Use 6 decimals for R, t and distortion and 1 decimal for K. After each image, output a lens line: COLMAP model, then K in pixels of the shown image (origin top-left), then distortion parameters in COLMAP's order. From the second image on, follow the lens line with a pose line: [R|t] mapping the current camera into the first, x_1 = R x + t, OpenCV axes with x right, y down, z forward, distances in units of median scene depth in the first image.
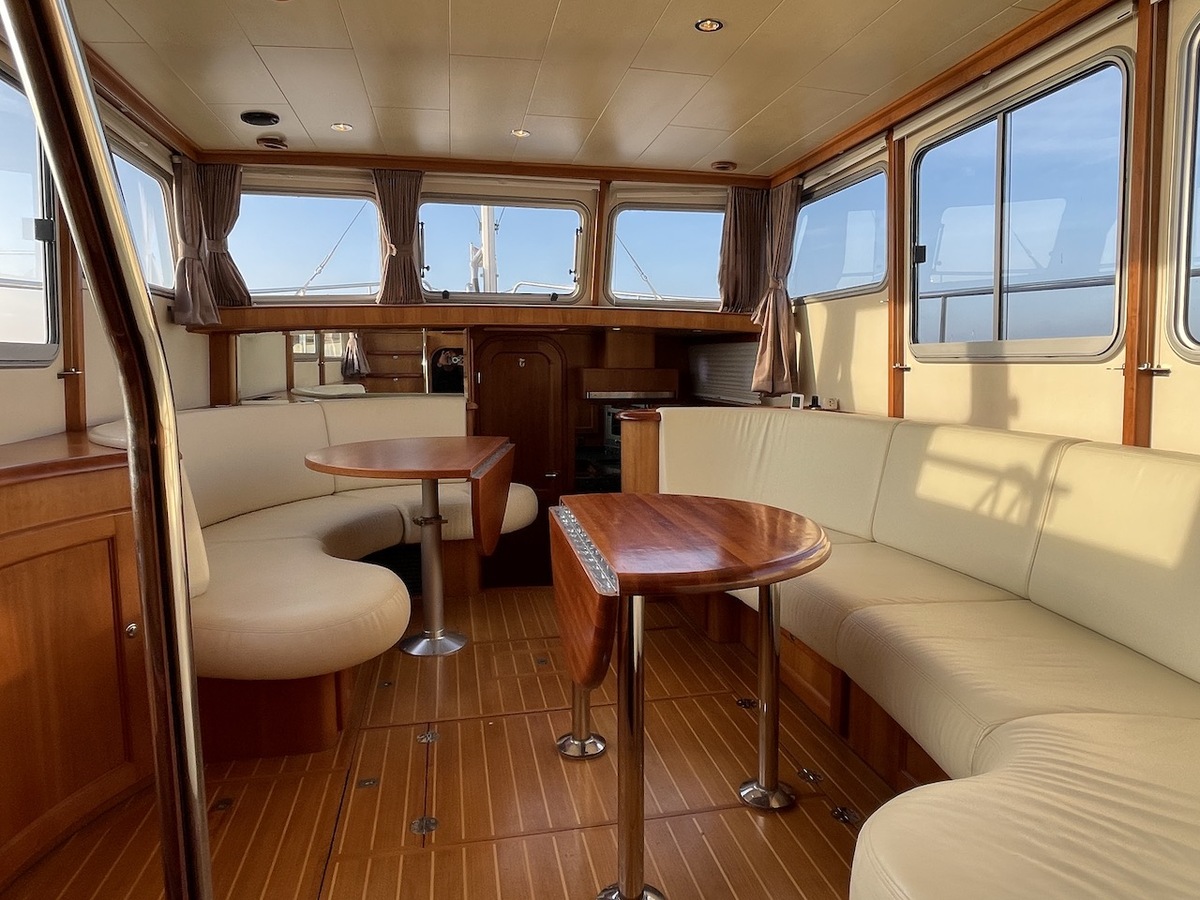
lens RADIAL K [[745.3, 0, 602.8], [0, 745.3, 446.1], [0, 0, 1]] dist [0.031231, -0.056512]
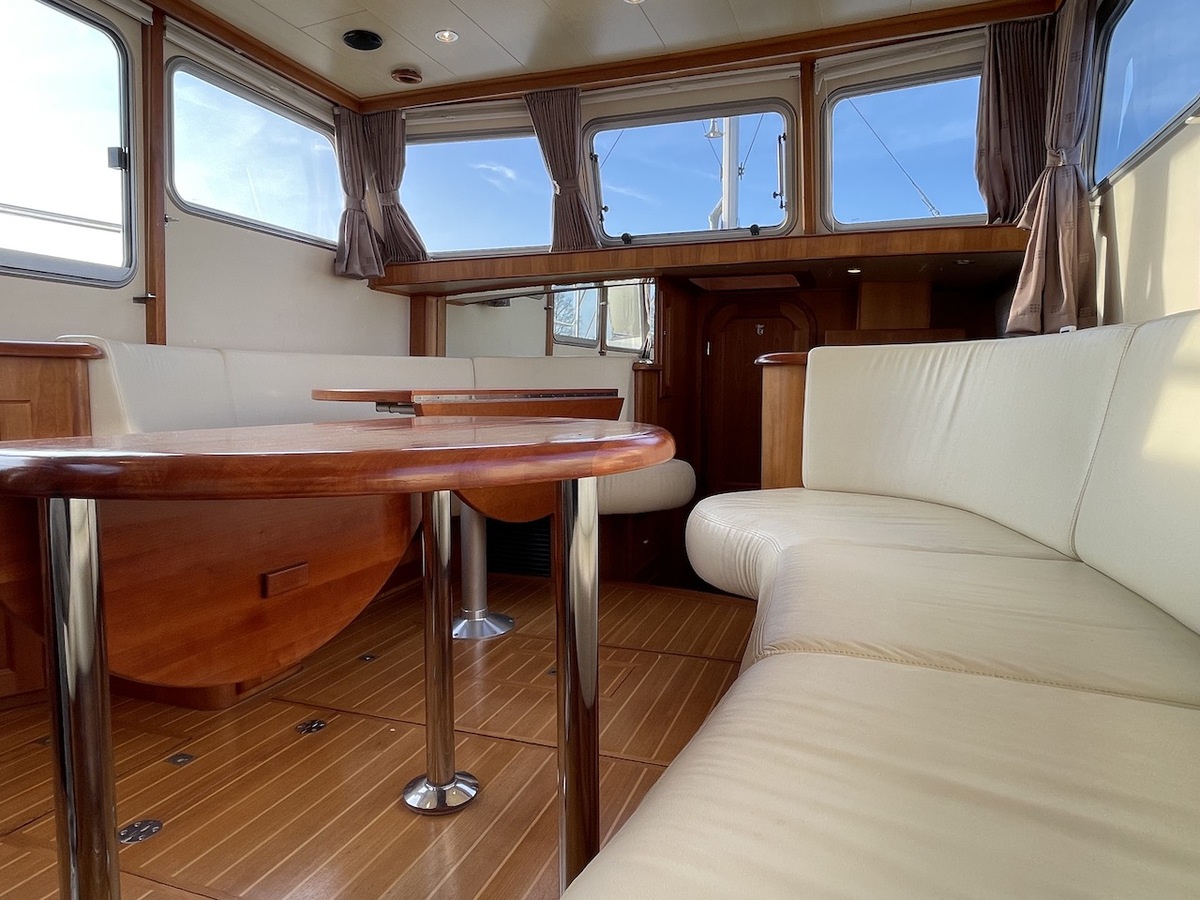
lens RADIAL K [[741.8, 0, 600.0], [0, 741.8, 450.0], [0, 0, 1]] dist [0.014604, -0.044135]
pose [[0.855553, 0.046909, -0.515586, 0.236252], [-0.060779, 0.998101, -0.010047, 0.055490], [0.514135, 0.039933, 0.856779, 0.284857]]
